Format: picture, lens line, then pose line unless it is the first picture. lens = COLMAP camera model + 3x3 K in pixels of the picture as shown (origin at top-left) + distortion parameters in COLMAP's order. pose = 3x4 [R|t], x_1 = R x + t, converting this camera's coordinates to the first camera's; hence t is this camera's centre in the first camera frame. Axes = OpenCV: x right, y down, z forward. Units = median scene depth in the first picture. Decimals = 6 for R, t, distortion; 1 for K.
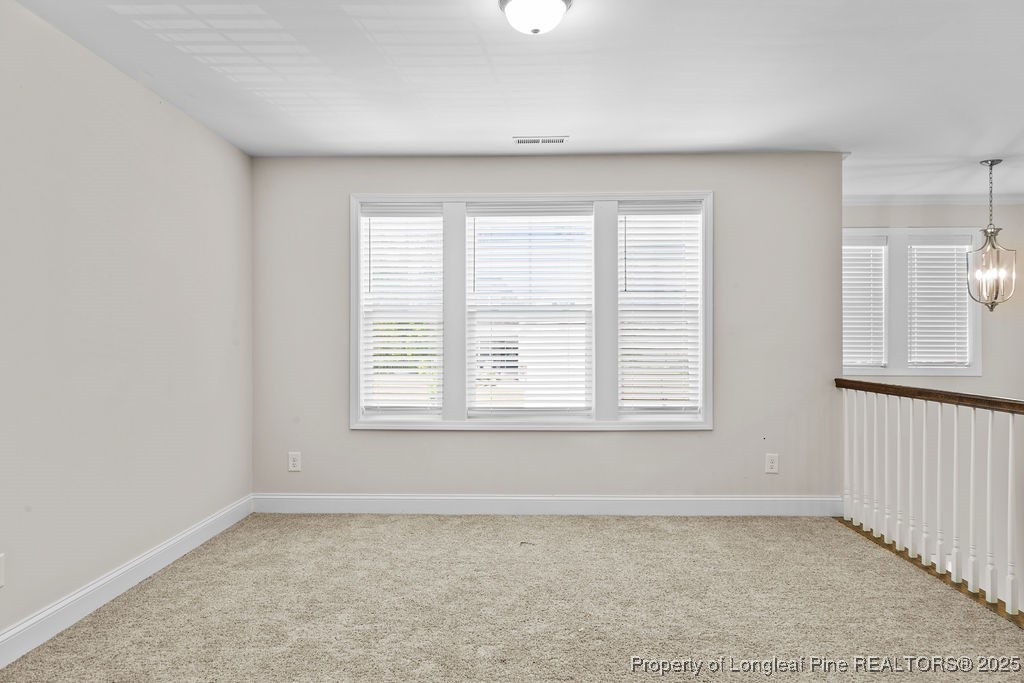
lens RADIAL K [[685.6, 0, 510.8], [0, 685.6, 339.3], [0, 0, 1]] dist [0.005627, 0.002288]
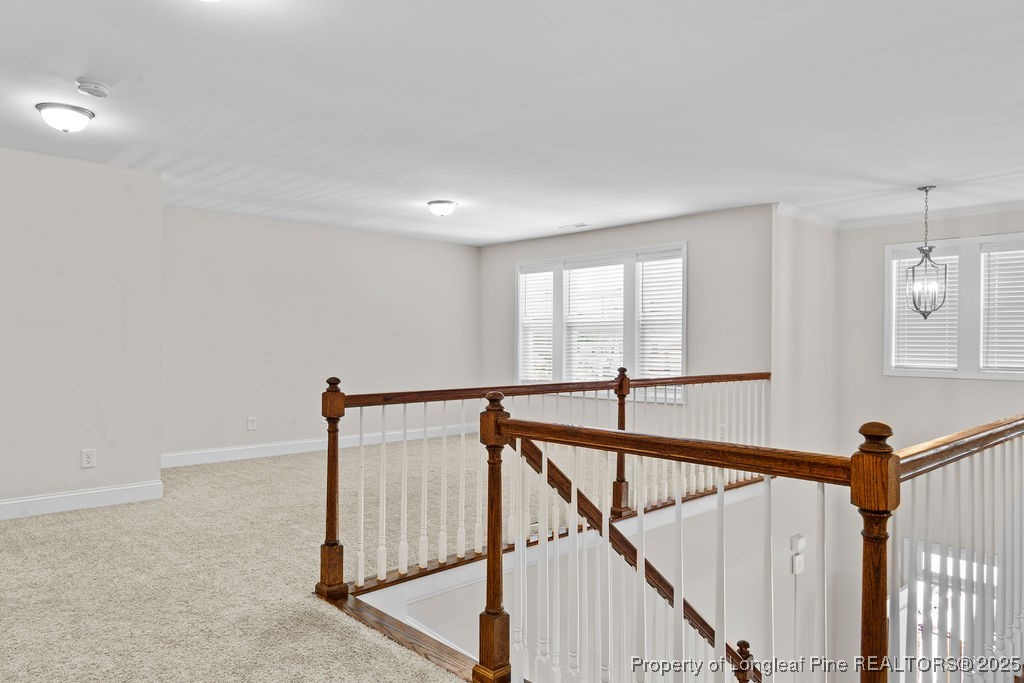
lens RADIAL K [[685.6, 0, 510.8], [0, 685.6, 339.3], [0, 0, 1]] dist [0.005627, 0.002288]
pose [[0.706742, -0.000859, -0.707471, 1.040890], [-0.005257, 0.999965, -0.006465, 0.003302], [0.707452, 0.008288, 0.706713, -0.289009]]
